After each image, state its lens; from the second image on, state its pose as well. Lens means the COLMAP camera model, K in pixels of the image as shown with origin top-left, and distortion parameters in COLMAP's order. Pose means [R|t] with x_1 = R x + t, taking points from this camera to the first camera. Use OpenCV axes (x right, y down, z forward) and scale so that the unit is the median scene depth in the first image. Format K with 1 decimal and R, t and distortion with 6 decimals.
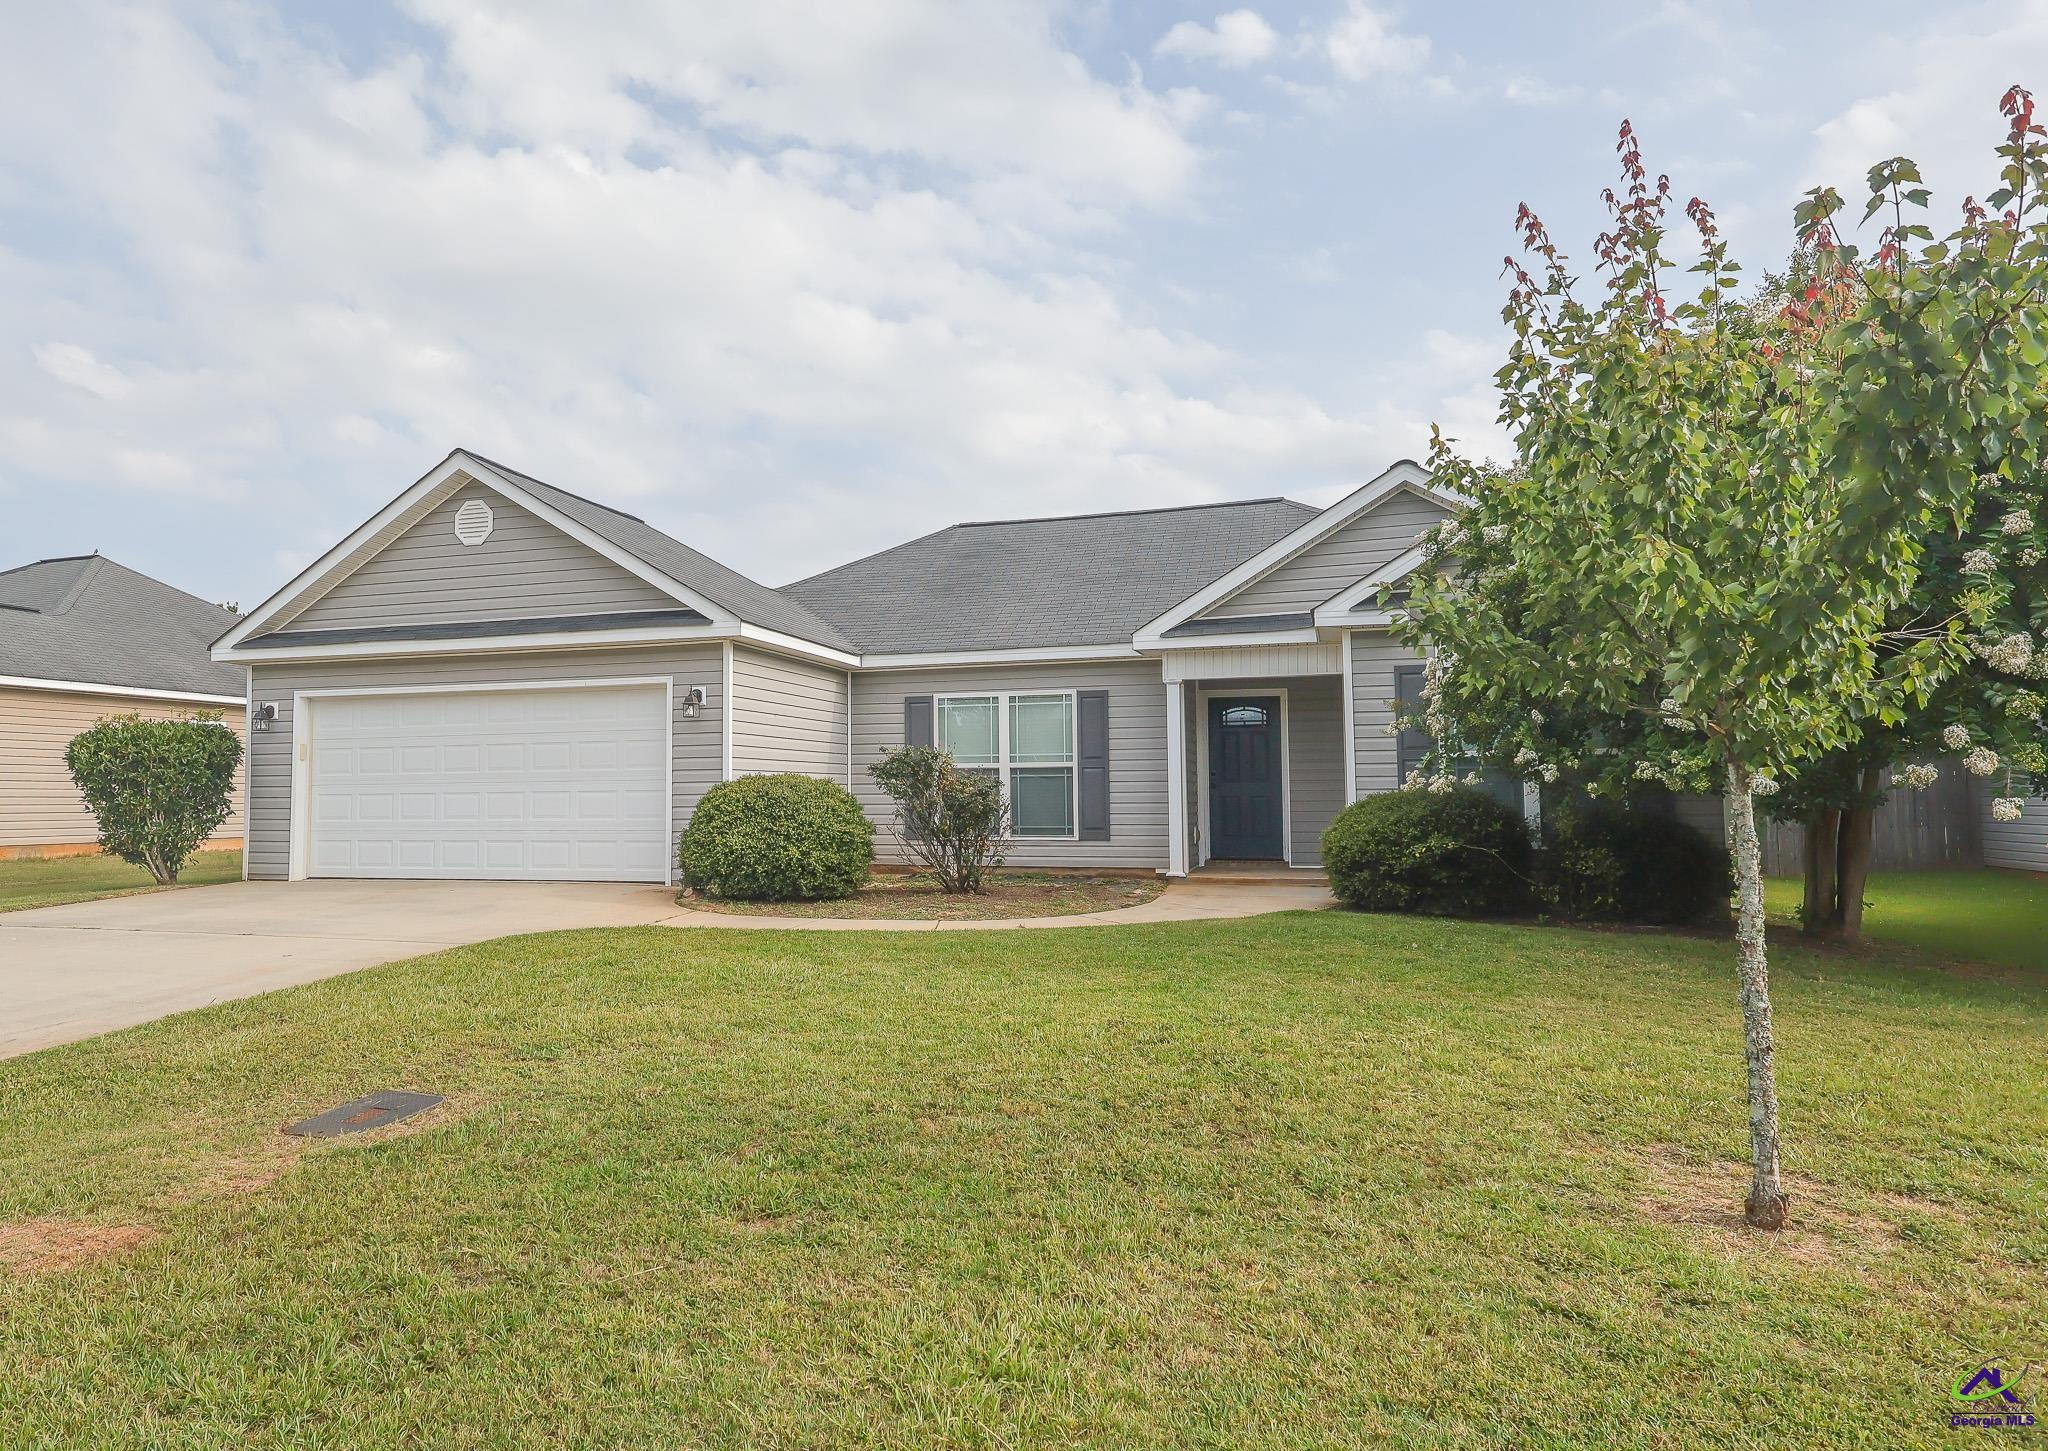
lens RADIAL K [[1155.9, 0, 1022.1], [0, 1155.9, 732.1], [0, 0, 1]] dist [0.001828, 0.000409]
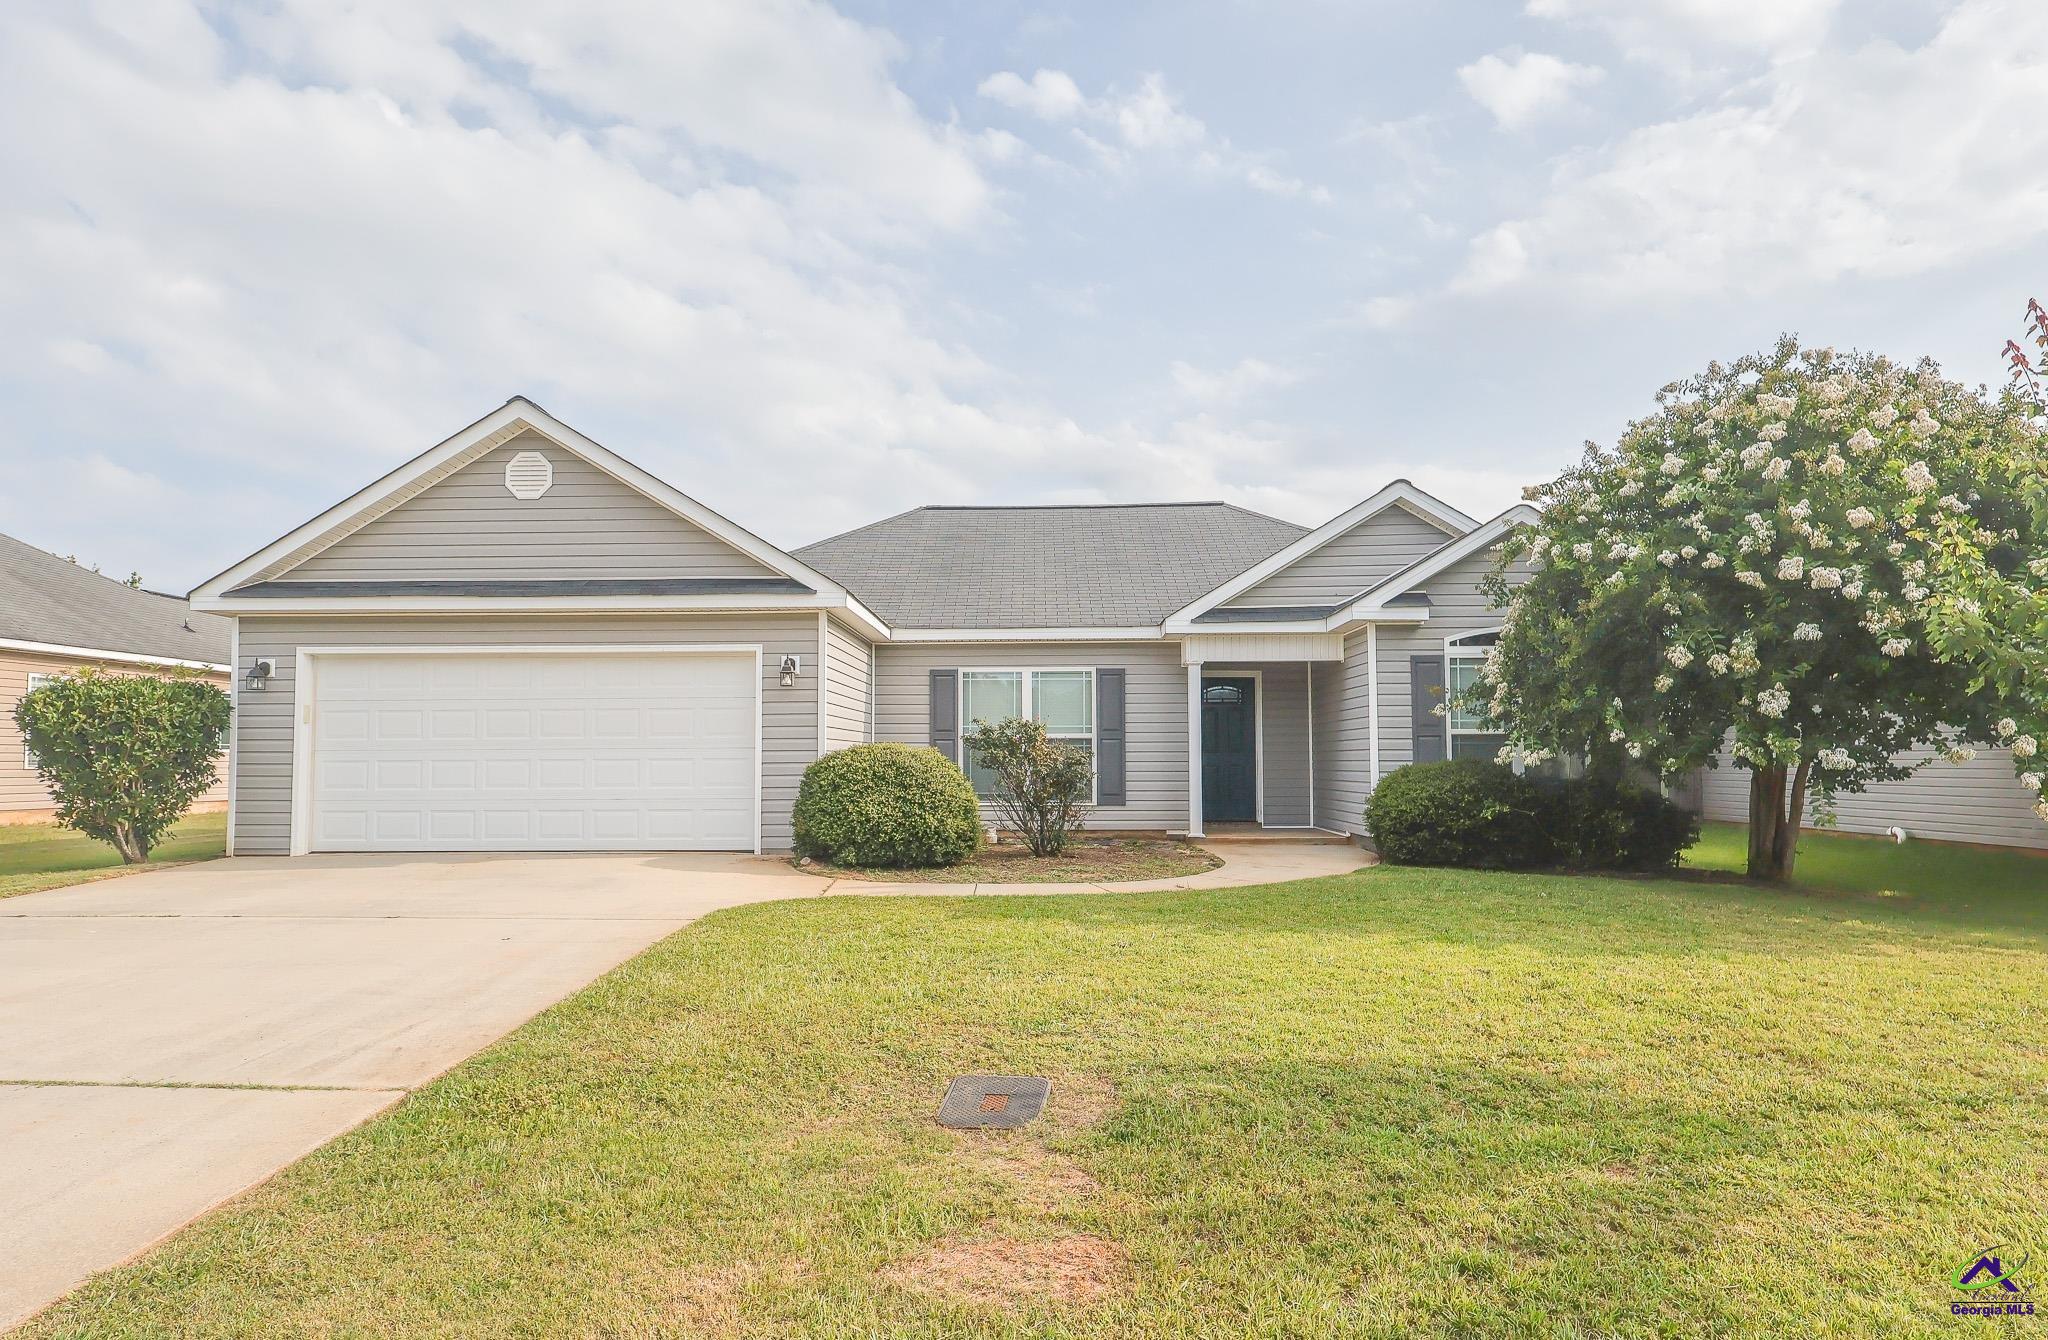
lens RADIAL K [[1042.5, 0, 1023.8], [0, 1042.5, 695.4], [0, 0, 1]] dist [-0.001727, -0.000766]
pose [[0.967284, 0.019781, 0.252924, -0.269420], [-0.018163, 0.999797, -0.008728, -0.000376], [-0.253045, 0.003849, 0.967447, 0.062657]]
